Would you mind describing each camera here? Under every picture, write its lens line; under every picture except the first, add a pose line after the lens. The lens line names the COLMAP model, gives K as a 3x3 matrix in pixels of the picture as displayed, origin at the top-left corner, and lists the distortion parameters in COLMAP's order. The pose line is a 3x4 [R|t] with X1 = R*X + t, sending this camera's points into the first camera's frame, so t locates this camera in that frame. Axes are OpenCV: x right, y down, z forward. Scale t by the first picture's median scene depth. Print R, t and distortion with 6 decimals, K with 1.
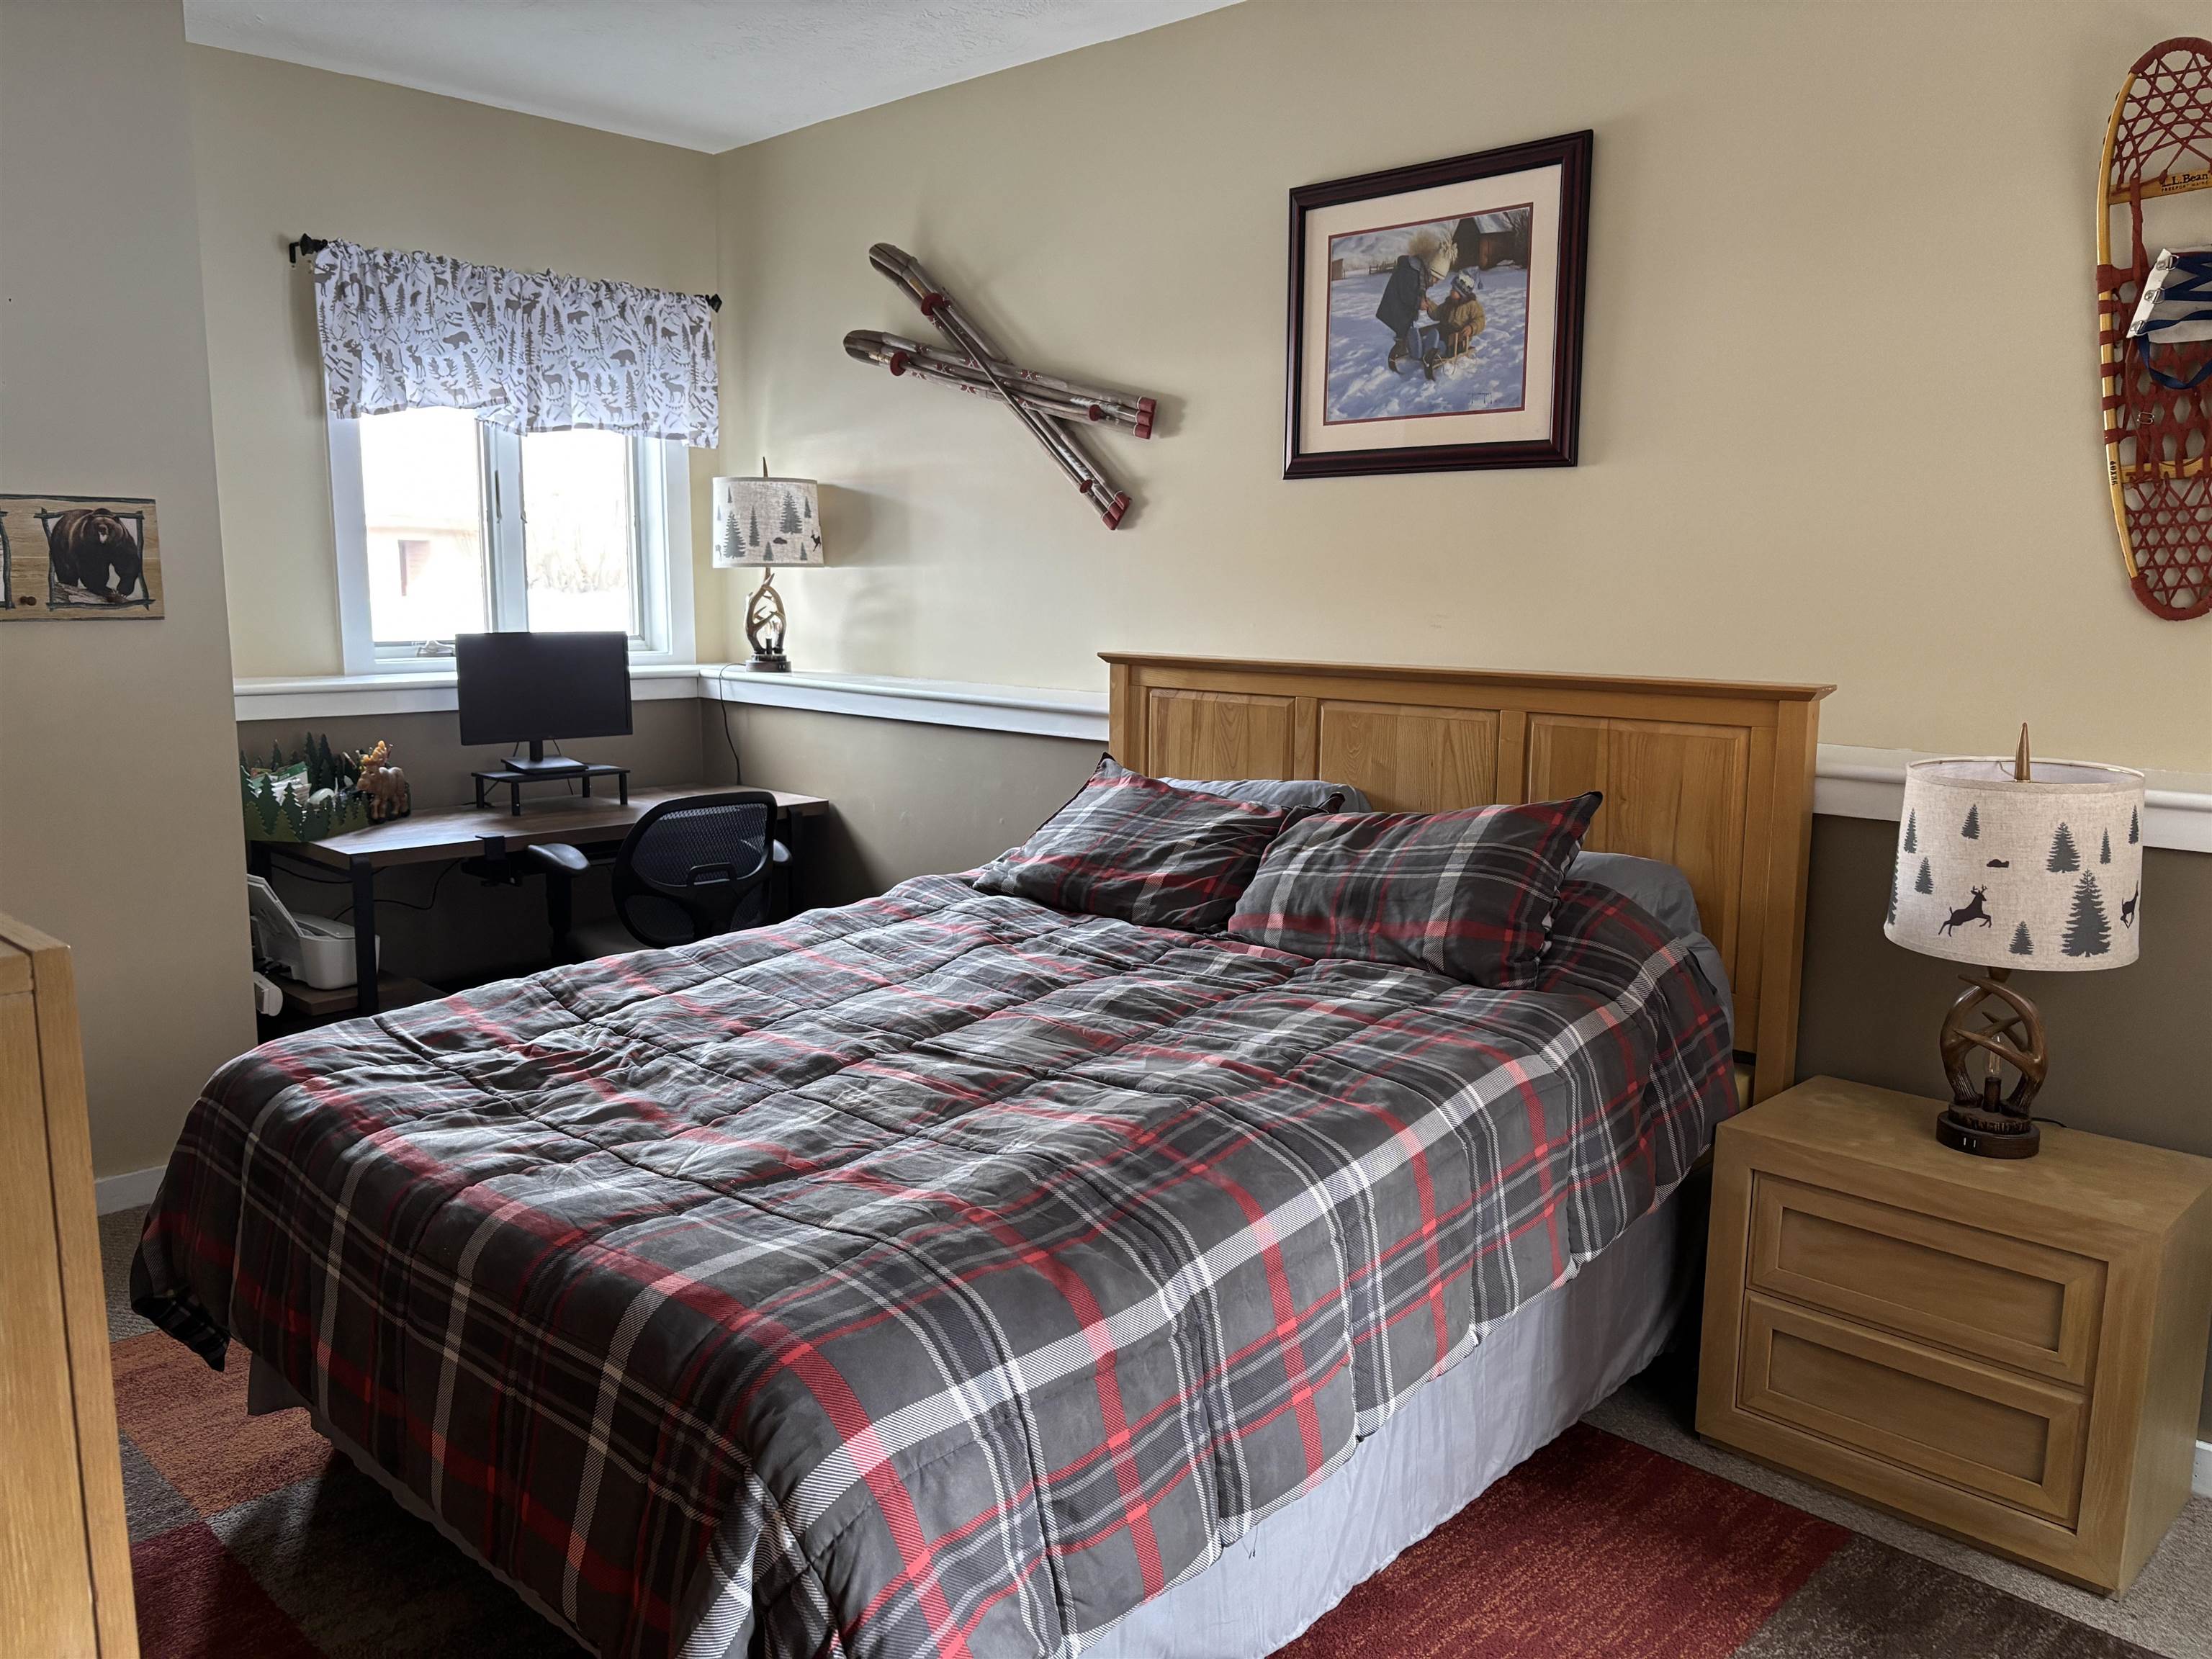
lens RADIAL K [[1672.2, 0, 1111.3], [0, 1672.2, 845.3], [0, 0, 1]] dist [0.023133, -0.007477]
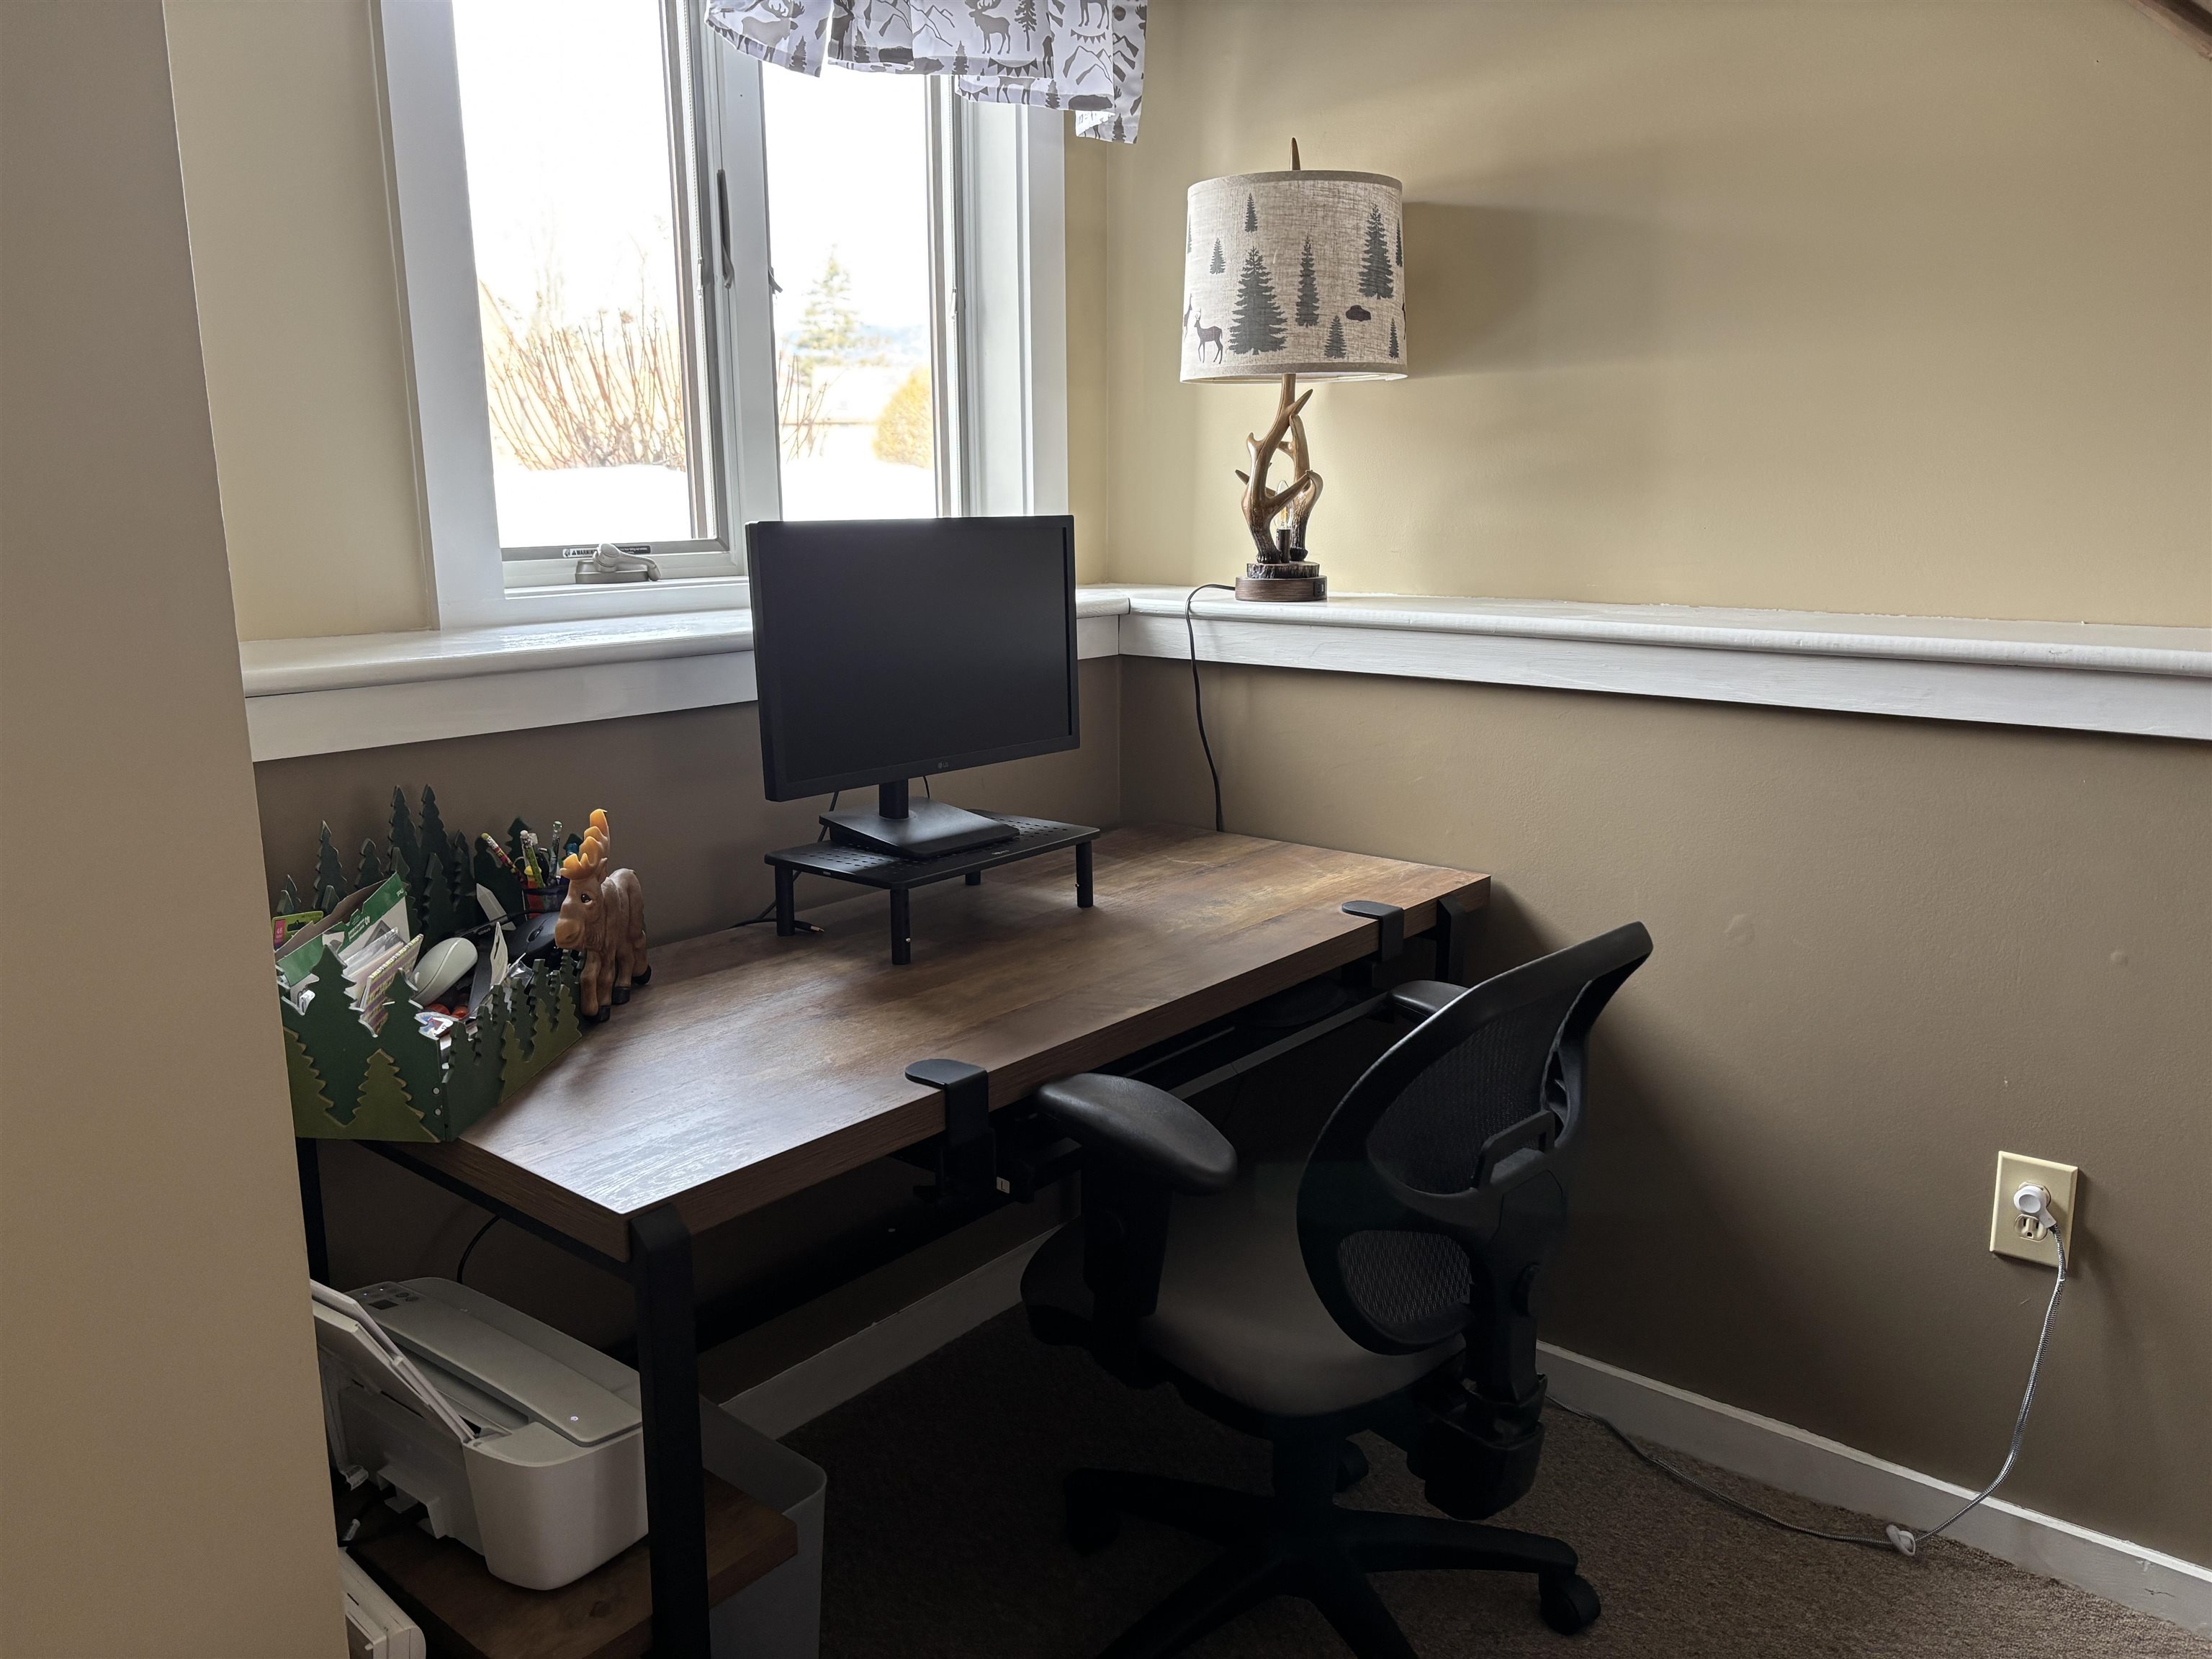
lens RADIAL K [[1706.4, 0, 1106.0], [0, 1706.4, 829.5], [0, 0, 1]] dist [0.010588, -0.001532]
pose [[0.997660, -0.028533, 0.062136, -0.301073], [0.026319, 0.998999, 0.036161, -0.059190], [-0.063105, -0.034441, 0.997412, 0.532799]]
